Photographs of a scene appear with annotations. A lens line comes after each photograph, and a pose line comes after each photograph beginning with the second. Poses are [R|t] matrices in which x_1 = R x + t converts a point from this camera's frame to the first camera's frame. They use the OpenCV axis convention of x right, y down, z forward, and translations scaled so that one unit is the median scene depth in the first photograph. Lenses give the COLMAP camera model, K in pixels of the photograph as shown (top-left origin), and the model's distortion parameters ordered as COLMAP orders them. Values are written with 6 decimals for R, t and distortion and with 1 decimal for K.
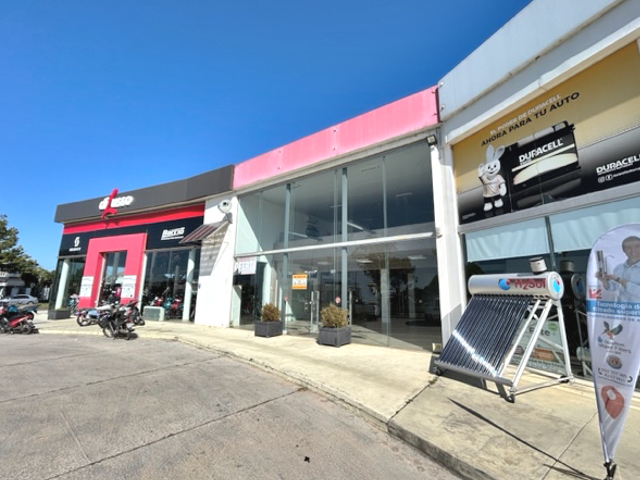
lens RADIAL K [[259.8, 0, 320.9], [0, 259.8, 240.8], [0, 0, 1]] dist [0.000474, 0.000013]
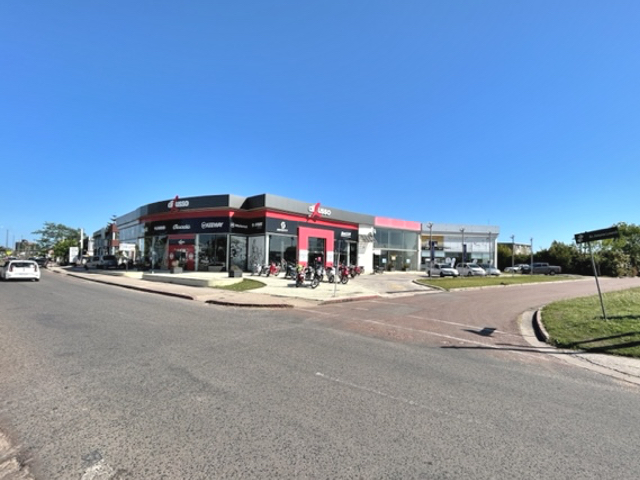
lens RADIAL K [[259.8, 0, 320.0], [0, 259.8, 238.5], [0, 0, 1]] dist [0.000474, 0.000013]
pose [[0.450228, 0.079690, 0.889350, -2.790741], [-0.189565, 0.981836, 0.007989, 0.035115], [-0.872559, -0.172186, 0.457157, 0.159925]]
